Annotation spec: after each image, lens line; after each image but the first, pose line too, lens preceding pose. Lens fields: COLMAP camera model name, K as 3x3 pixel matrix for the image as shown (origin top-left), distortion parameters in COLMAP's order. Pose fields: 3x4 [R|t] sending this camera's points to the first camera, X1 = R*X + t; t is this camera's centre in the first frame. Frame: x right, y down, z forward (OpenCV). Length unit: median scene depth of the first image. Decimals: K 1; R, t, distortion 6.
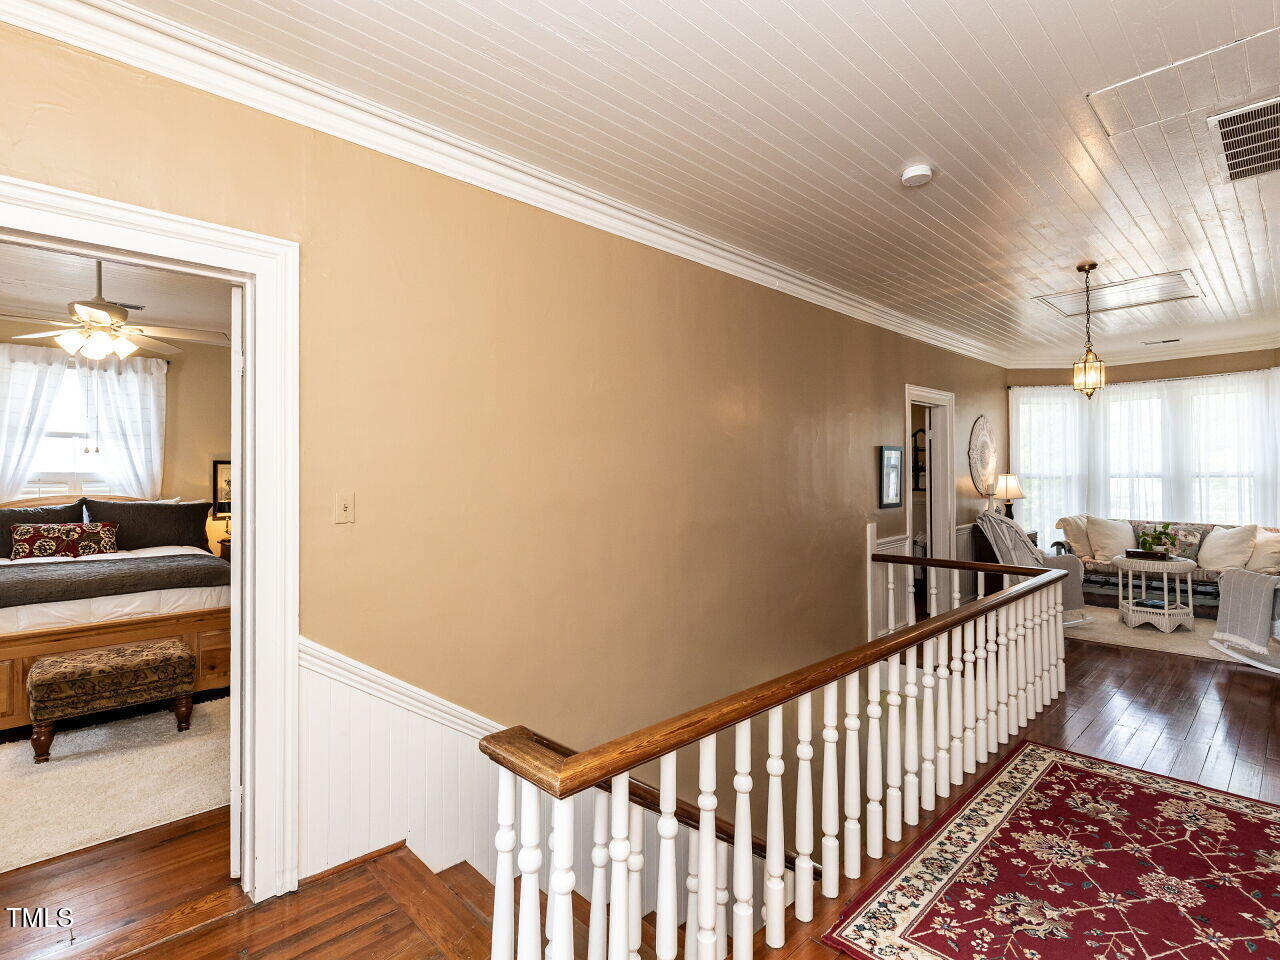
lens RADIAL K [[660.1, 0, 624.2], [0, 660.1, 463.0], [0, 0, 1]] dist [0.002994, 0.000837]
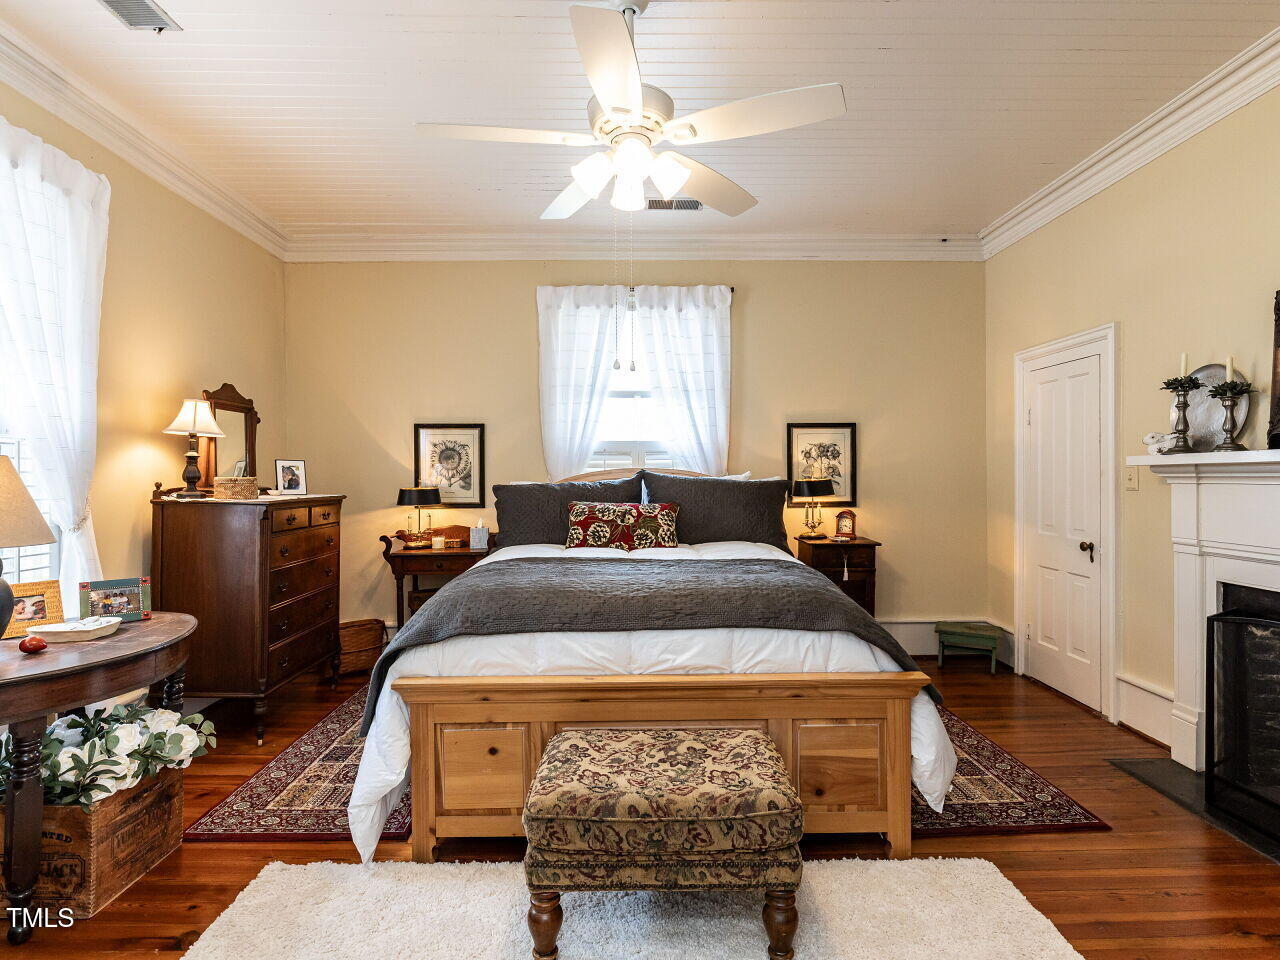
lens RADIAL K [[660.1, 0, 636.1], [0, 660.1, 477.0], [0, 0, 1]] dist [0.002994, 0.000837]
pose [[0.735521, -0.001820, -0.677499, -0.327908], [0.017317, 0.999720, 0.016115, 0.049979], [0.677280, -0.023586, 0.735347, 0.462393]]
